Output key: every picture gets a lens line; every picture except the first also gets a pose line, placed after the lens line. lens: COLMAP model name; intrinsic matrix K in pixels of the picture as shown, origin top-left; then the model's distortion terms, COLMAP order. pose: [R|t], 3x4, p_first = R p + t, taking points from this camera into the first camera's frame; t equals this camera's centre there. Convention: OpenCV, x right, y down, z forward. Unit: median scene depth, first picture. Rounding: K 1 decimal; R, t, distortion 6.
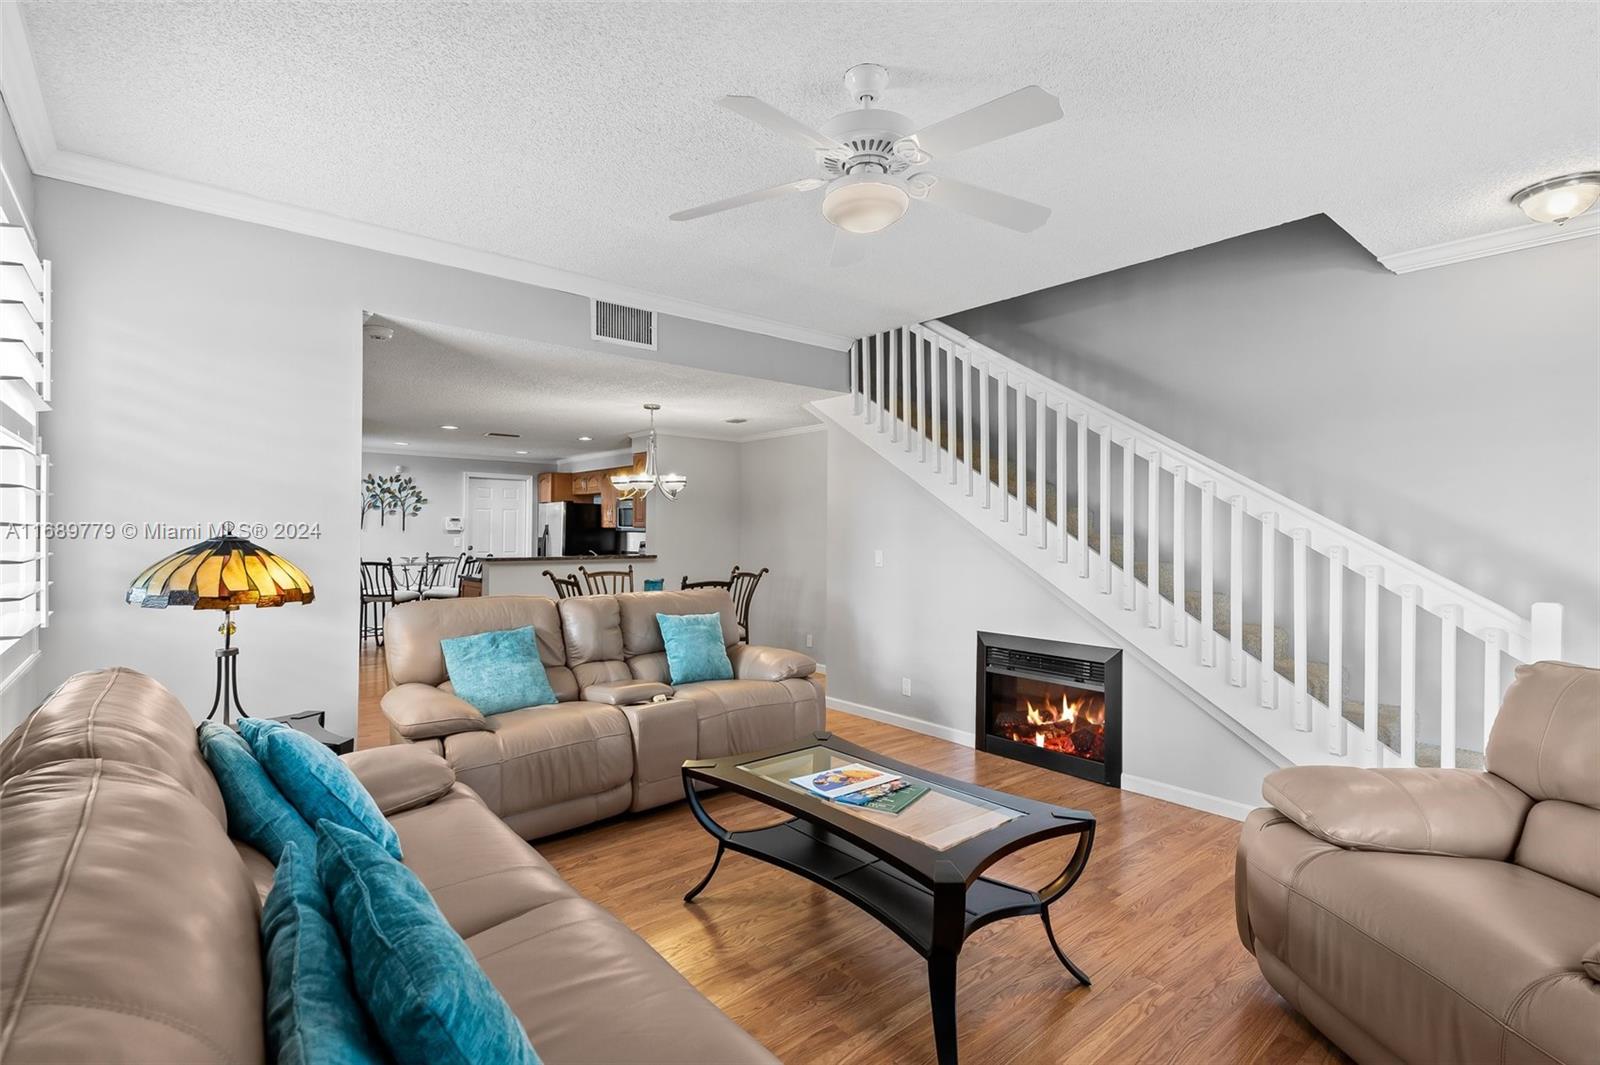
lens RADIAL K [[752.3, 0, 804.1], [0, 752.3, 526.5], [0, 0, 1]] dist [0.009441, -0.000447]
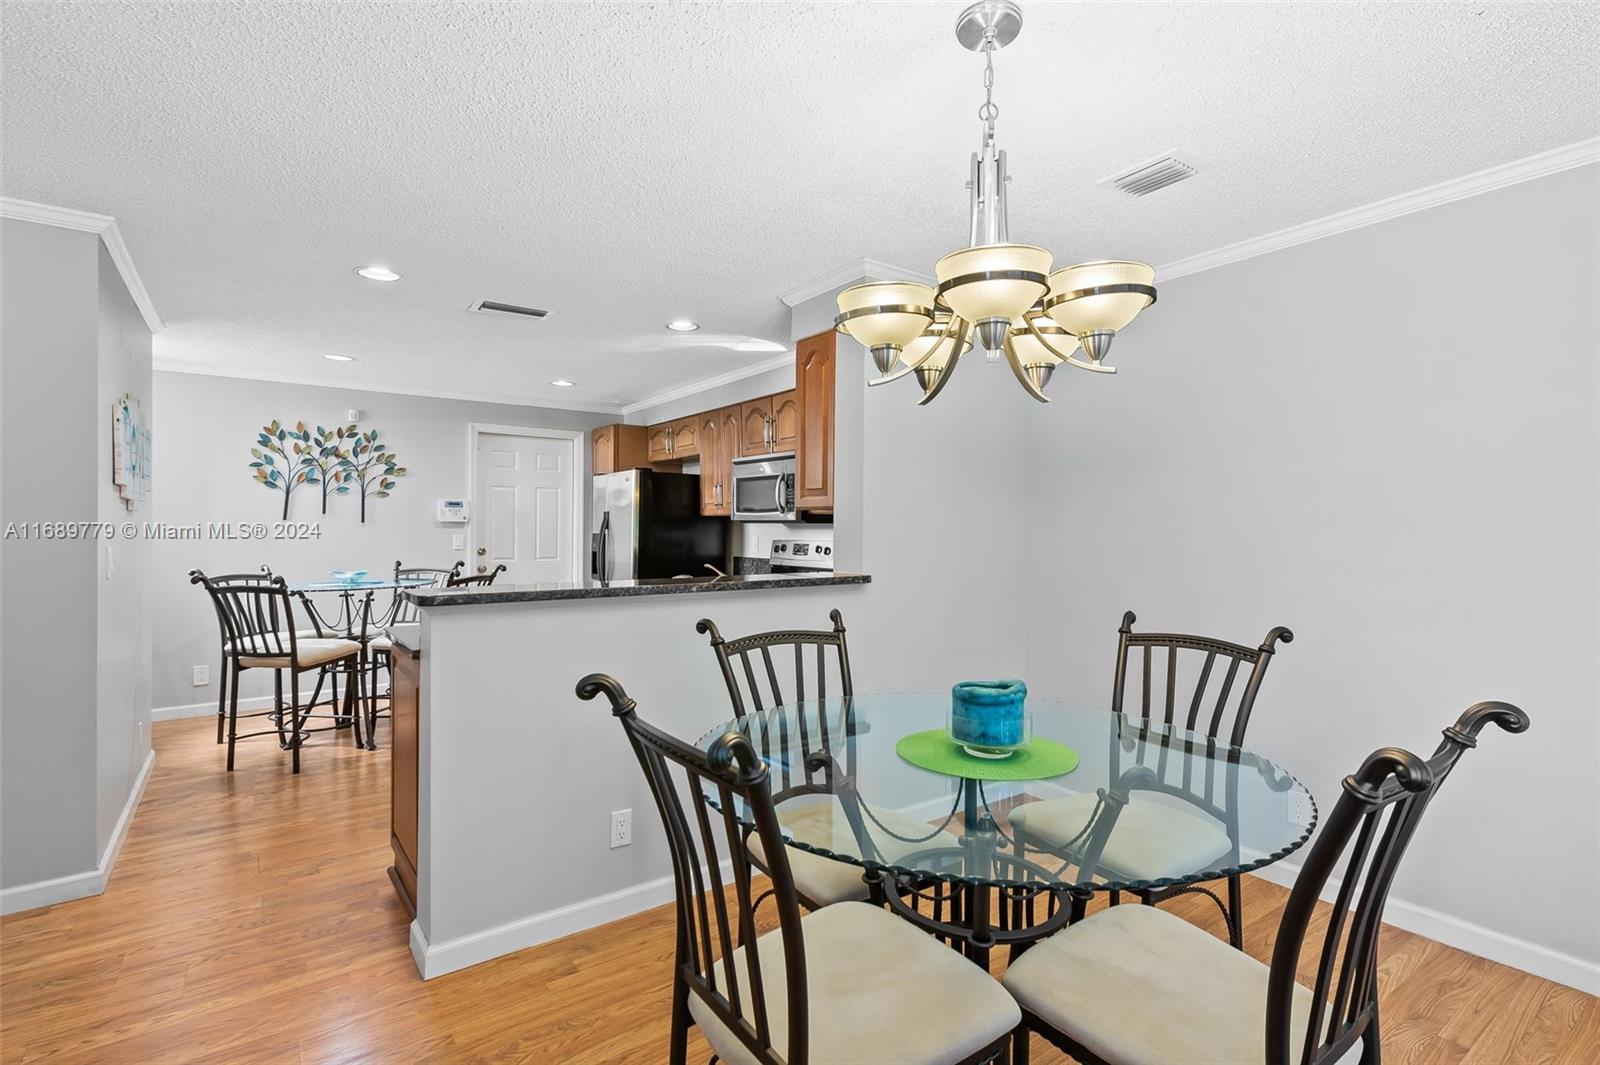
lens RADIAL K [[752.3, 0, 812.6], [0, 752.3, 525.7], [0, 0, 1]] dist [0.009441, -0.000447]
pose [[0.997858, -0.003389, -0.065325, -0.151460], [0.003702, 0.999982, 0.004684, 0.006818], [0.065308, -0.004916, 0.997853, 0.449679]]
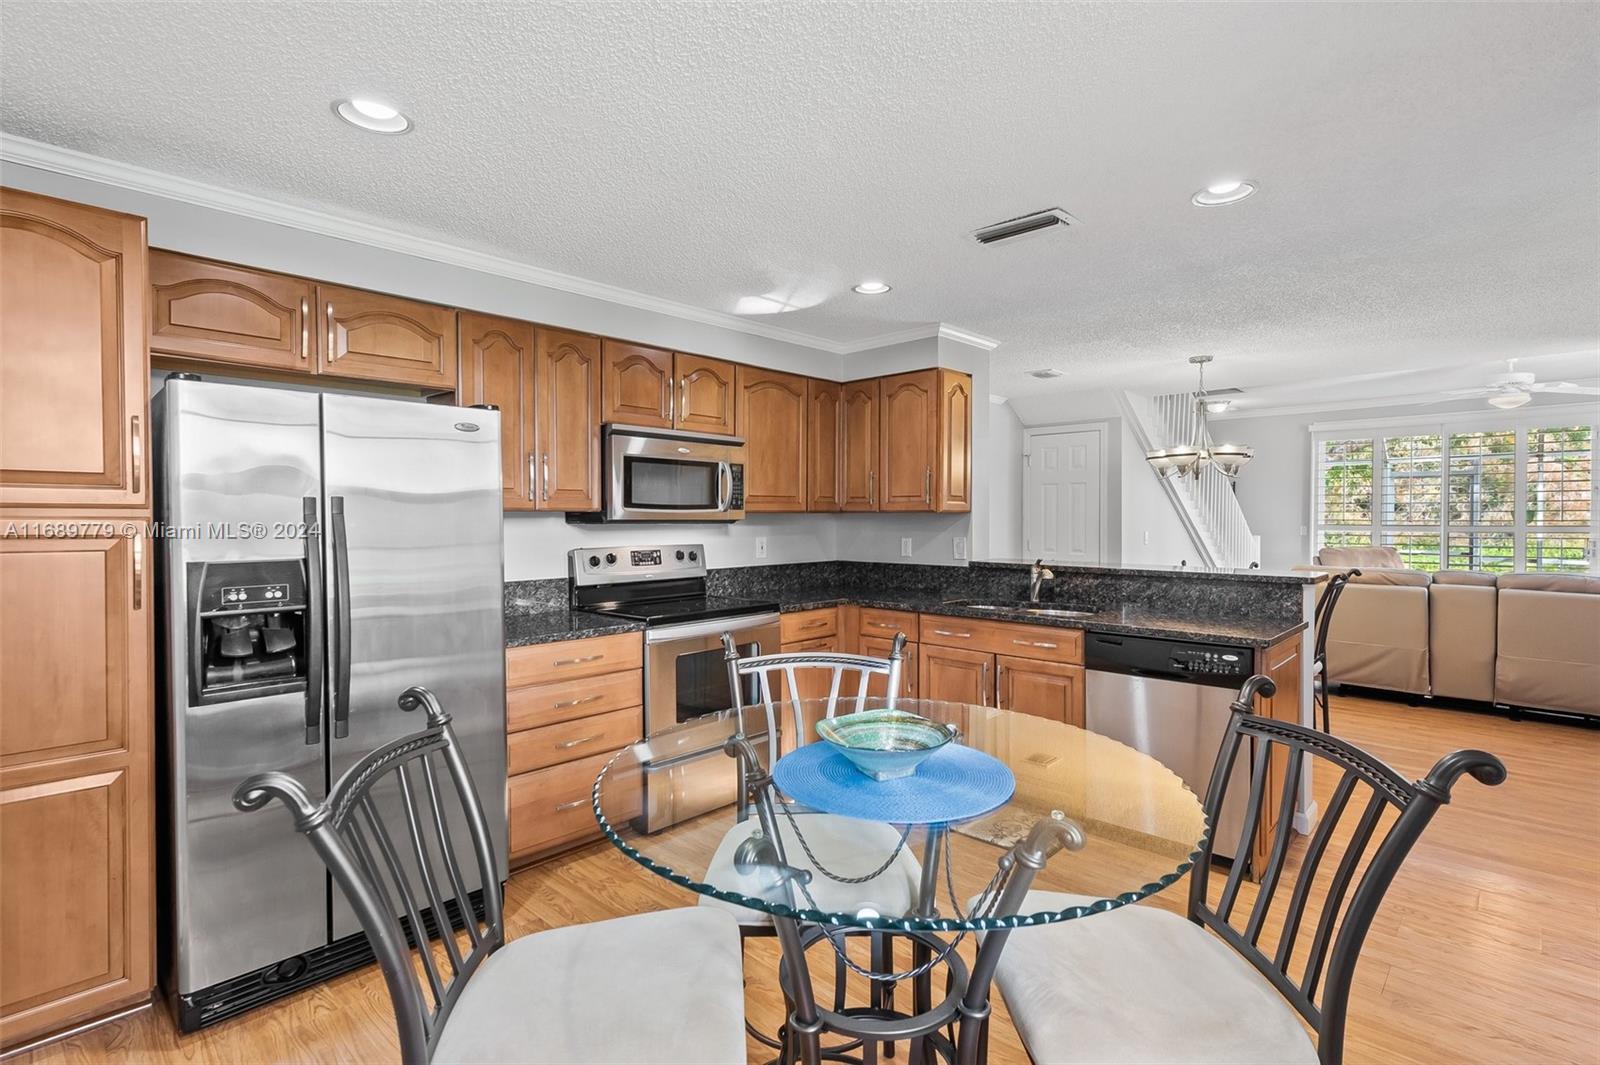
lens RADIAL K [[752.3, 0, 806.1], [0, 752.3, 534.5], [0, 0, 1]] dist [0.009441, -0.000447]
pose [[-0.115501, -0.030339, 0.992844, -0.588368], [-0.003674, 0.999540, 0.030116, 0.001198], [-0.993301, -0.000169, -0.115559, 0.926154]]
